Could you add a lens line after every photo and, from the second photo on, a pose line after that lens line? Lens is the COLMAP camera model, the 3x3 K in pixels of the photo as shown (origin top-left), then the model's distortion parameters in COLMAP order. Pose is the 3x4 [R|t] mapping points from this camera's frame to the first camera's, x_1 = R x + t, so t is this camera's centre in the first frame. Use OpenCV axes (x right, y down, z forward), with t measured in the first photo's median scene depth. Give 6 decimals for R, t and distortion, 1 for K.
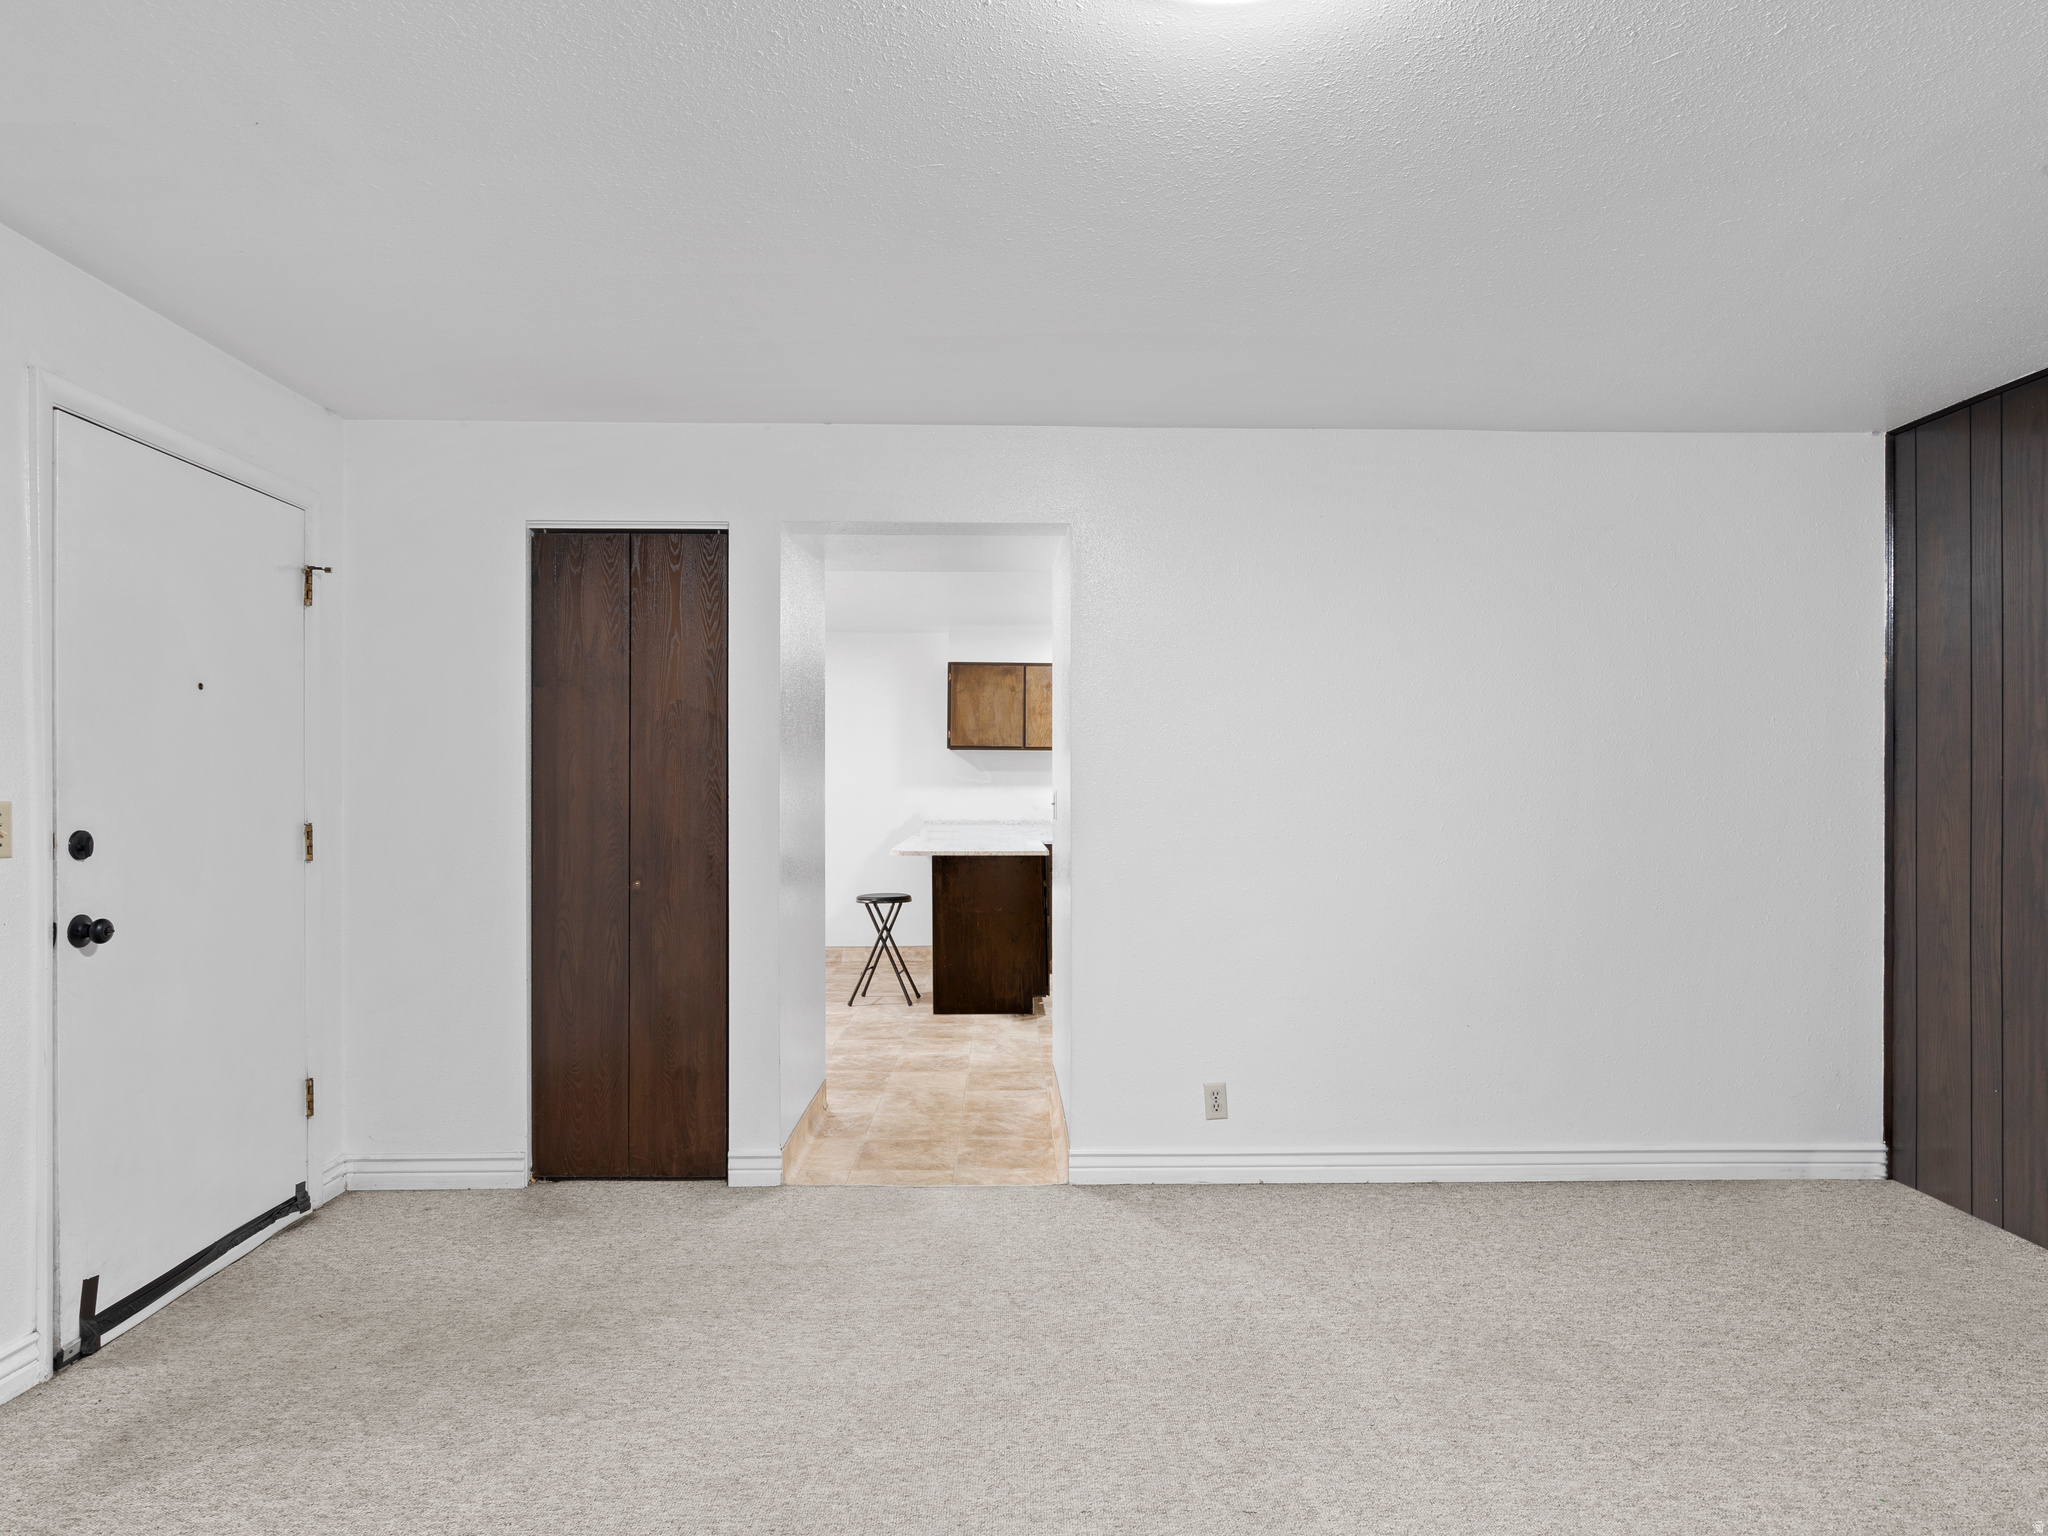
lens RADIAL K [[1155.5, 0, 1021.7], [0, 1155.5, 791.5], [0, 0, 1]] dist [-0.002554, 0.002509]
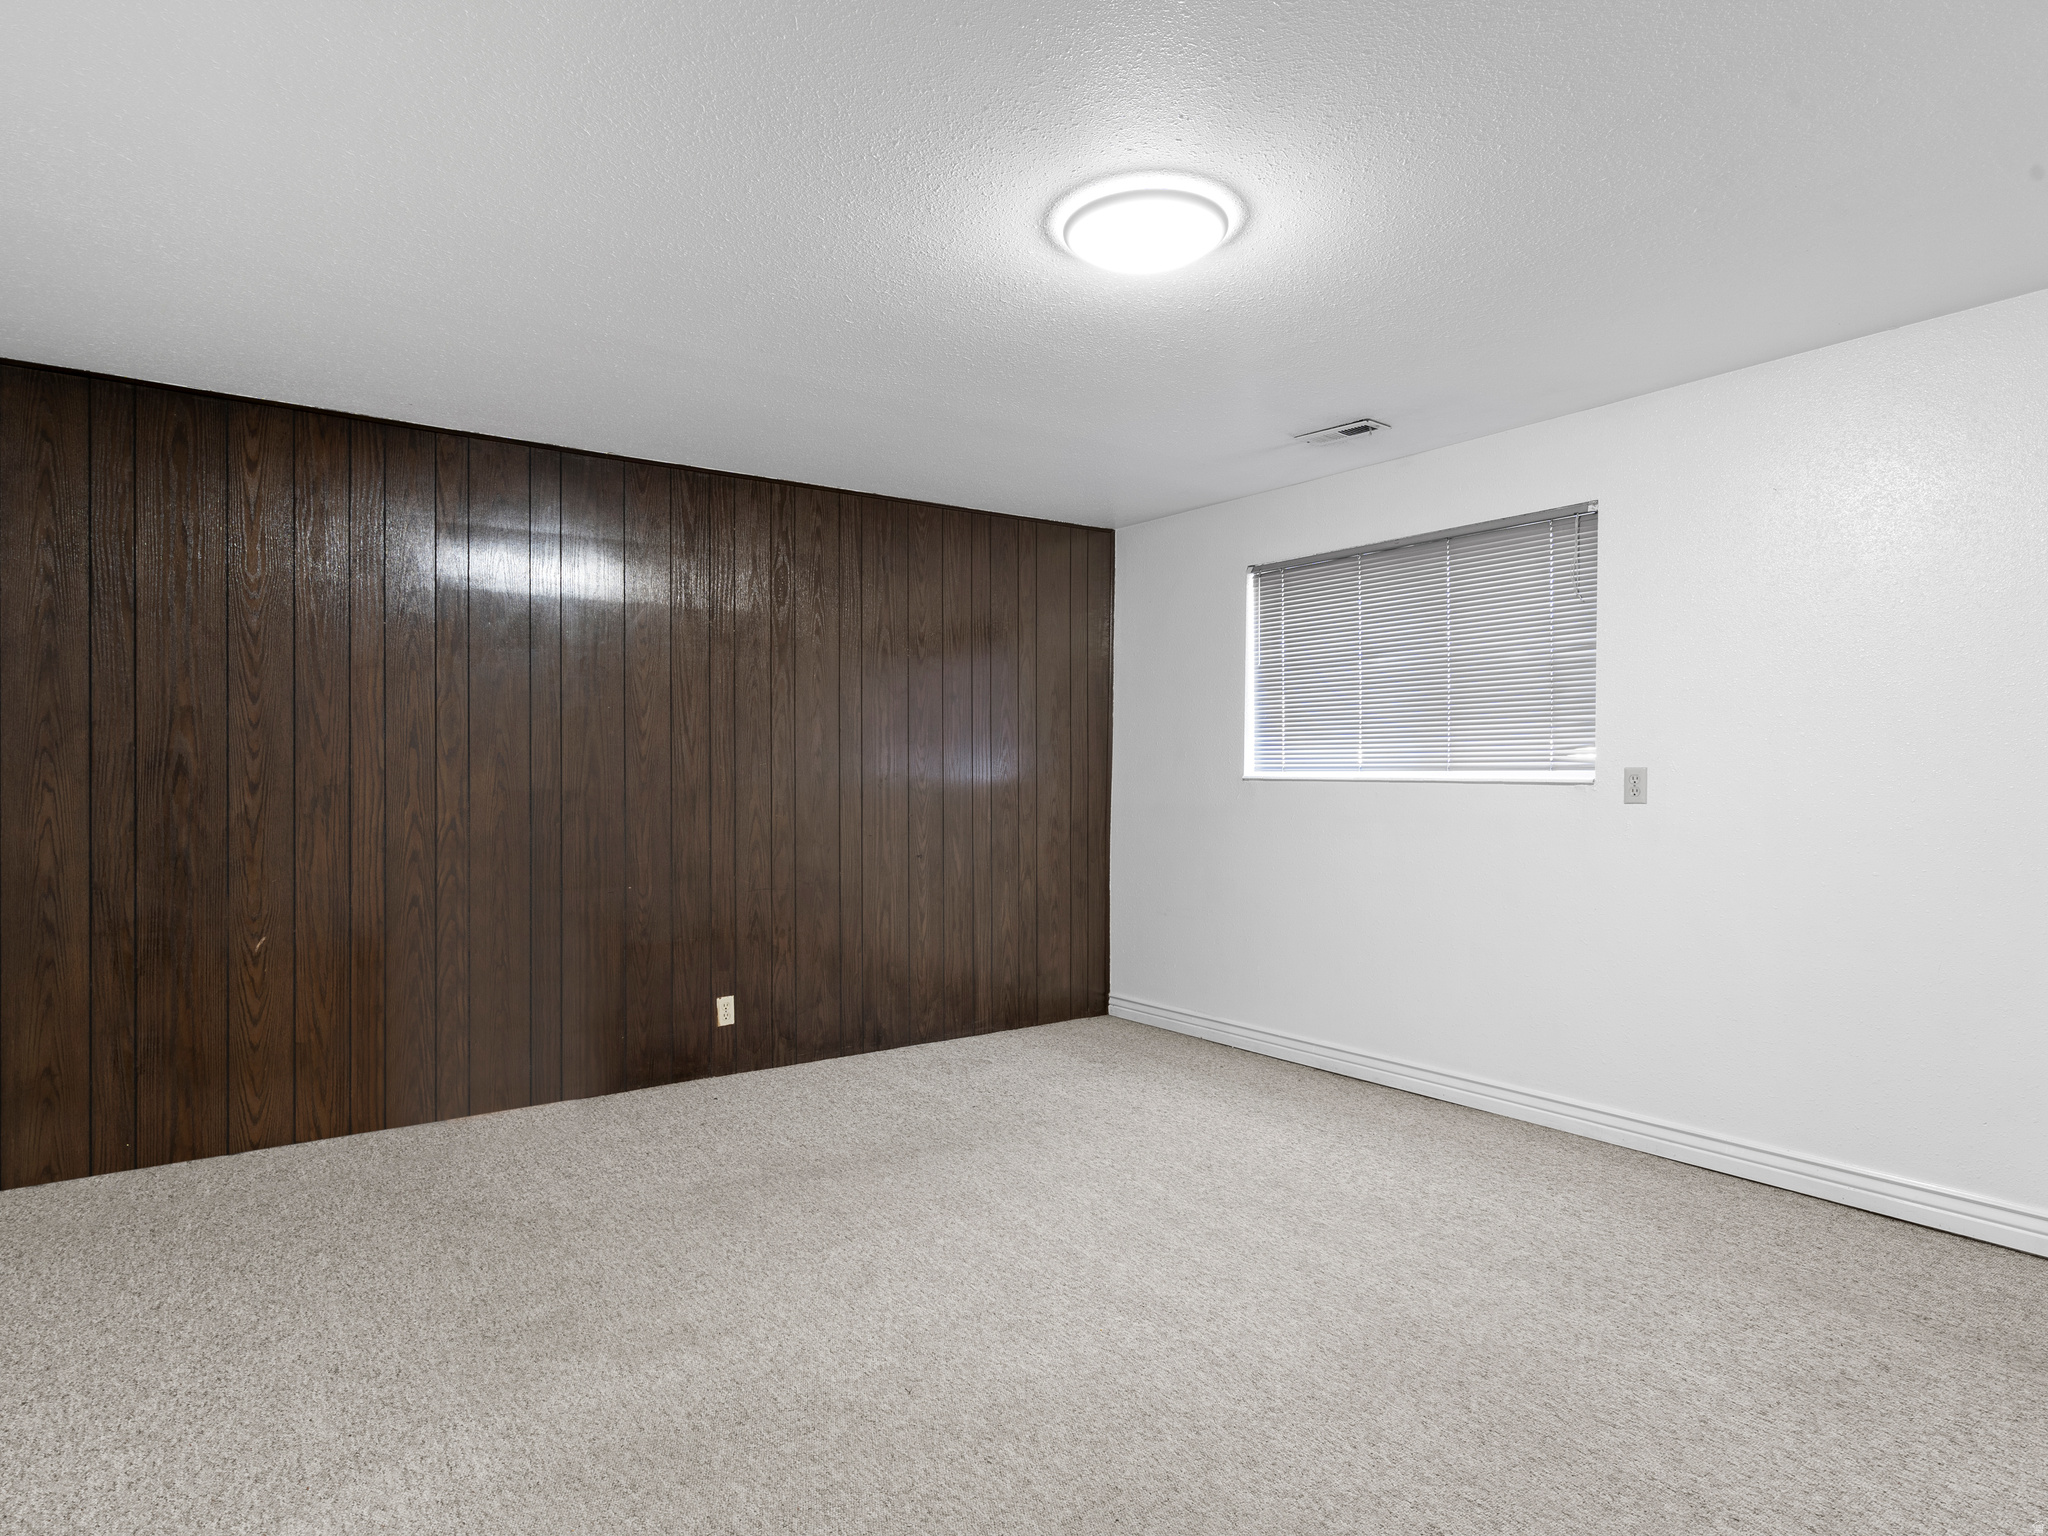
lens RADIAL K [[1155.5, 0, 1021.7], [0, 1155.5, 791.5], [0, 0, 1]] dist [-0.002554, 0.002509]
pose [[-0.580415, -0.016309, 0.814158, -0.462306], [-0.004423, 0.999848, 0.016876, 0.006802], [-0.814309, 0.006194, -0.580399, 0.918257]]
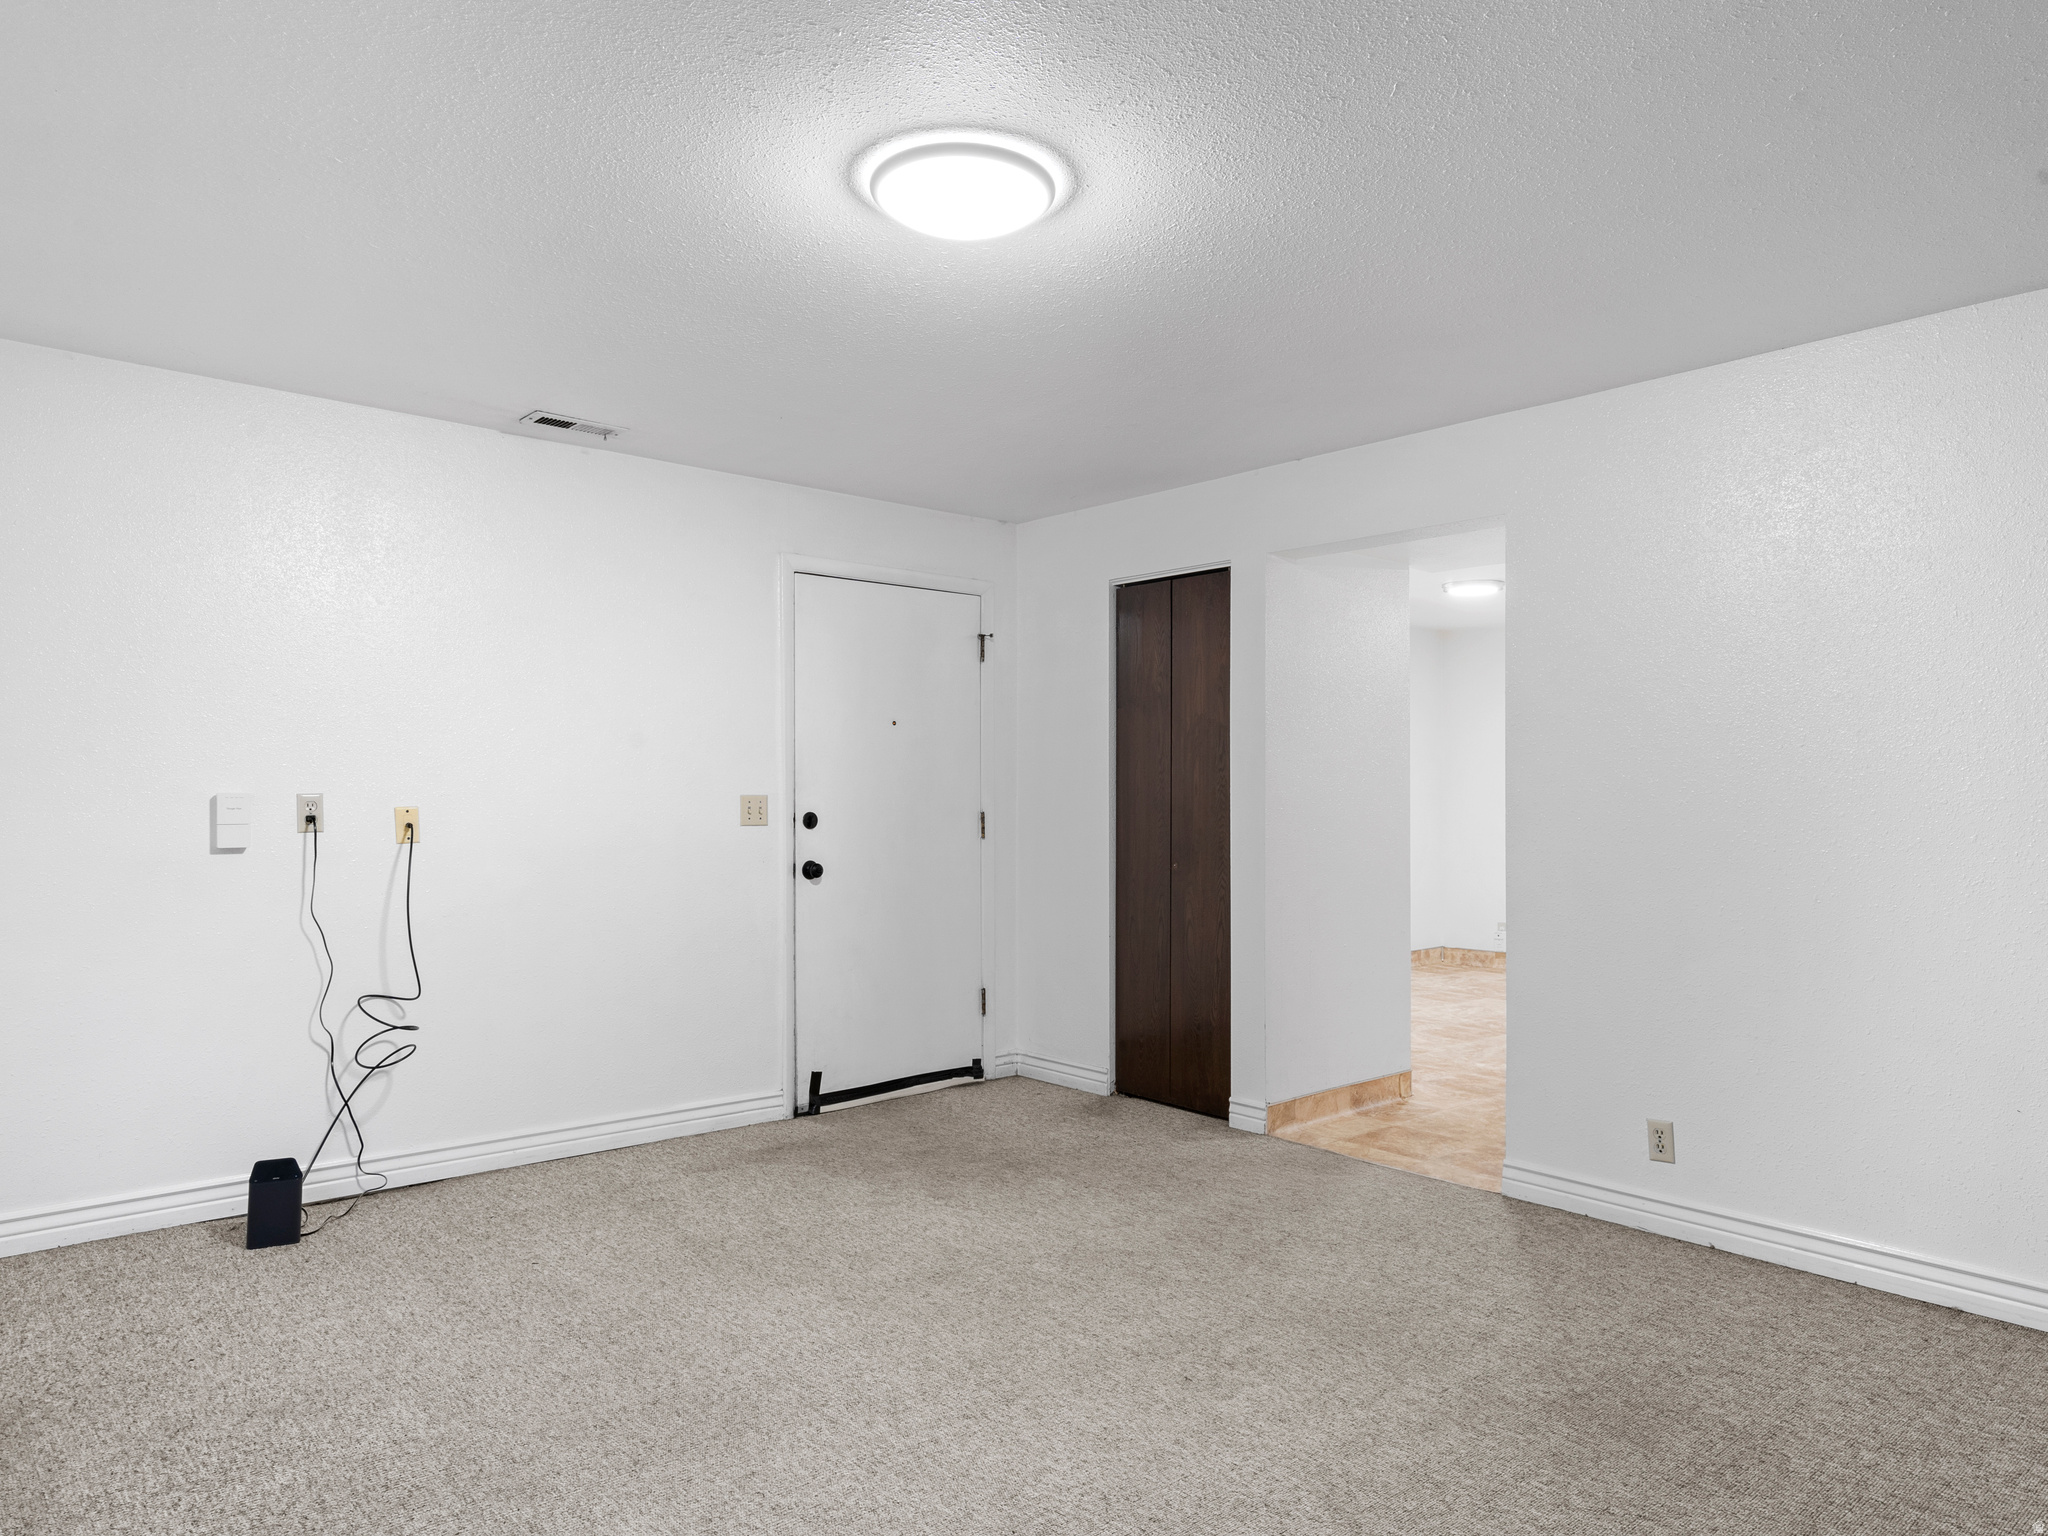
lens RADIAL K [[1306.4, 0, 1026.6], [0, 1306.4, 796.4], [0, 0, 1]] dist [0.001049, 0.003001]
pose [[0.643904, 0.003063, -0.765100, 0.668751], [-0.000216, 0.999993, 0.003821, 0.001917], [0.765106, -0.002295, 0.643900, -0.011292]]
